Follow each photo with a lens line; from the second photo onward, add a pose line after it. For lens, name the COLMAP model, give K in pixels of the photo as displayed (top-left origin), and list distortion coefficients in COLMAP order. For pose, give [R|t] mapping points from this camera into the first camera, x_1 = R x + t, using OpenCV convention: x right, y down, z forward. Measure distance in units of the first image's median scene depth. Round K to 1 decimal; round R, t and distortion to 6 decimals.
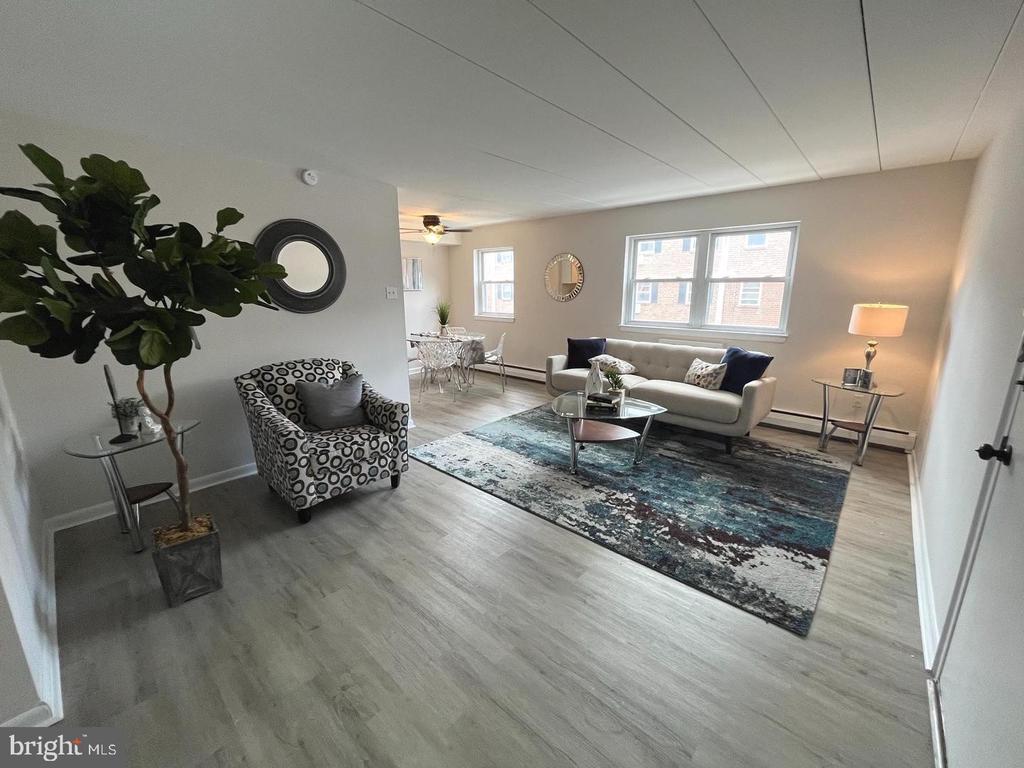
lens RADIAL K [[414.1, 0, 507.9], [0, 414.1, 380.9], [0, 0, 1]] dist [-0.000545, -0.000122]
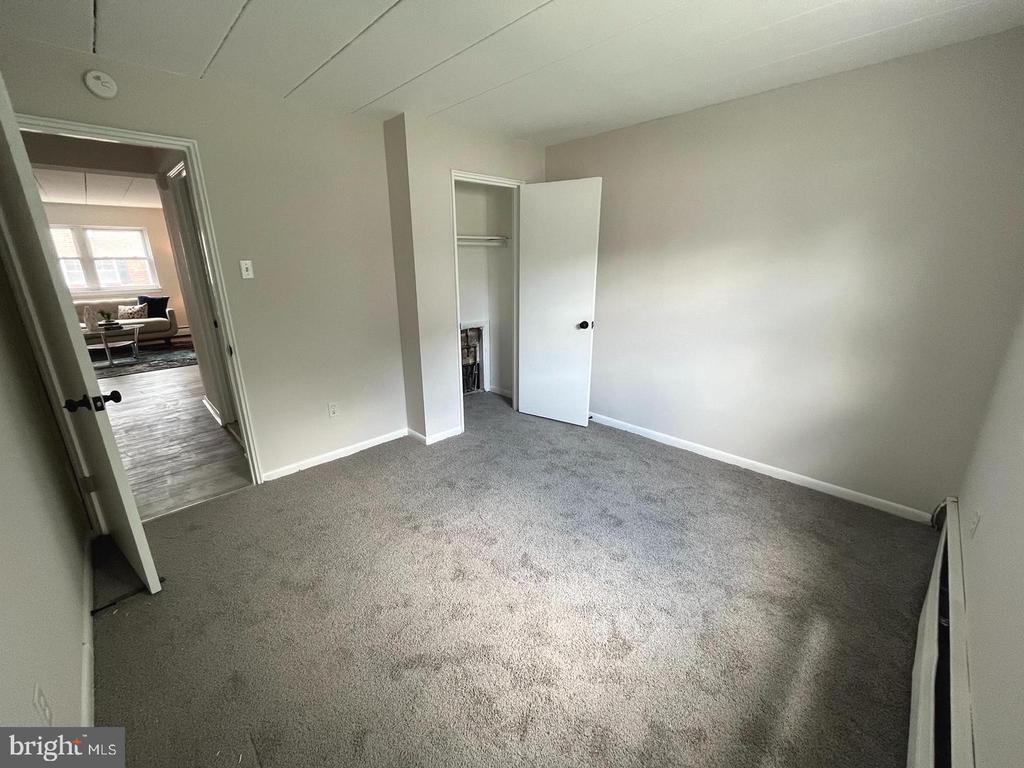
lens RADIAL K [[414.1, 0, 511.7], [0, 414.1, 382.3], [0, 0, 1]] dist [-0.000545, -0.000122]
pose [[0.052491, -0.281270, 0.958192, -1.869420], [0.232273, 0.936638, 0.262219, 0.269928], [-0.971233, 0.208798, 0.114496, -1.089054]]
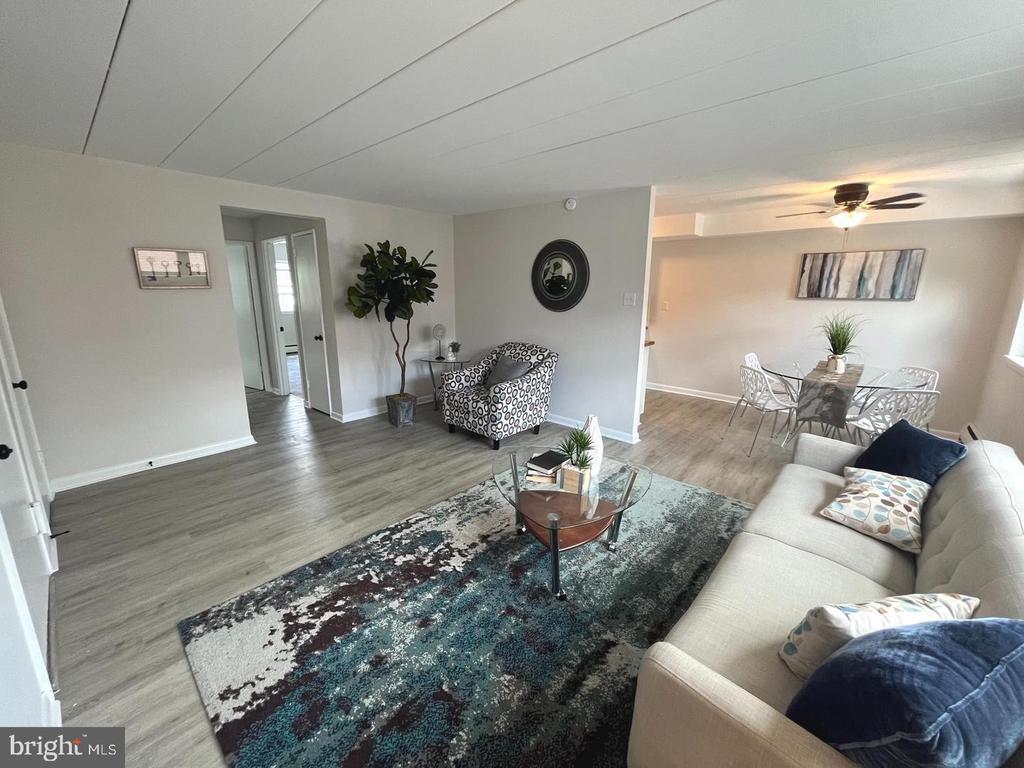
lens RADIAL K [[414.1, 0, 506.9], [0, 414.1, 384.6], [0, 0, 1]] dist [-0.000545, -0.000122]
pose [[-0.006064, 0.232257, -0.972636, 1.108178], [-0.232256, 0.945728, 0.227279, -0.276029], [0.972636, 0.227279, 0.048209, 1.126851]]
